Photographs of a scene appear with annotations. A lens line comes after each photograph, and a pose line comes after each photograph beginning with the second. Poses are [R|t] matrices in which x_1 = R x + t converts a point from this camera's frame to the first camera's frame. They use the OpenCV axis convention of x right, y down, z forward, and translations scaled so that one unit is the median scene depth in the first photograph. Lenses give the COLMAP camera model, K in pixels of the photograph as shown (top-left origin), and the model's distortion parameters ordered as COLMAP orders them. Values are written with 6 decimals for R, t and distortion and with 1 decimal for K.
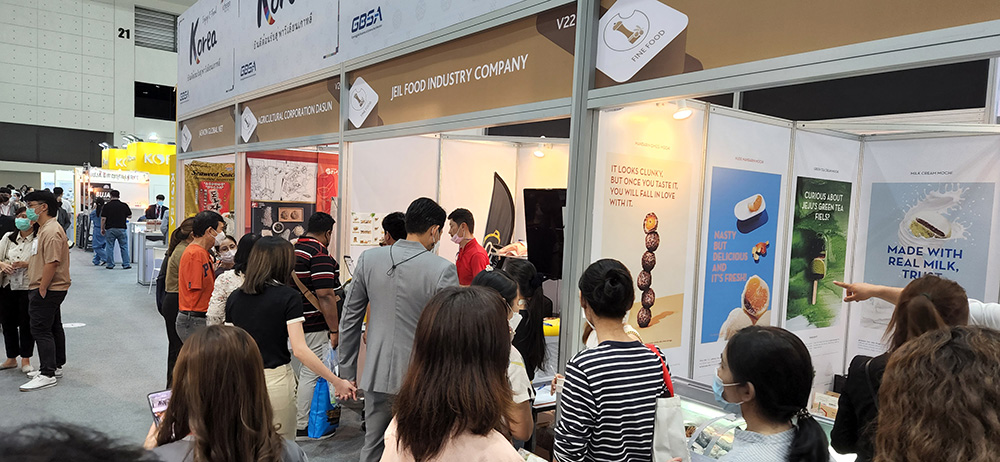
lens RADIAL K [[675.6, 0, 504.9], [0, 675.6, 244.5], [0, 0, 1]] dist [0.048388, -0.010292]
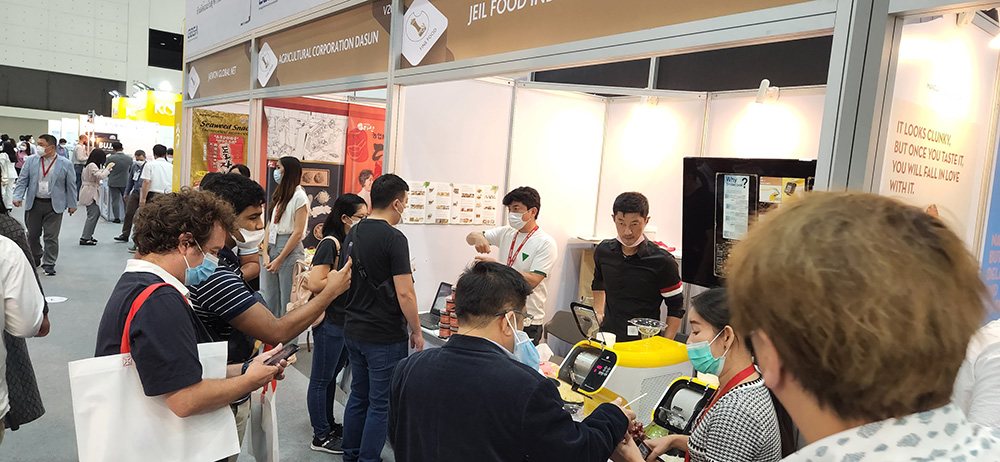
lens RADIAL K [[675.6, 0, 502.3], [0, 675.6, 227.2], [0, 0, 1]] dist [0.048388, -0.010292]
pose [[0.999157, 0.035803, -0.020109, -0.066290], [-0.035259, 0.999019, 0.026774, -0.013259], [0.021048, -0.026043, 0.999439, 0.172183]]
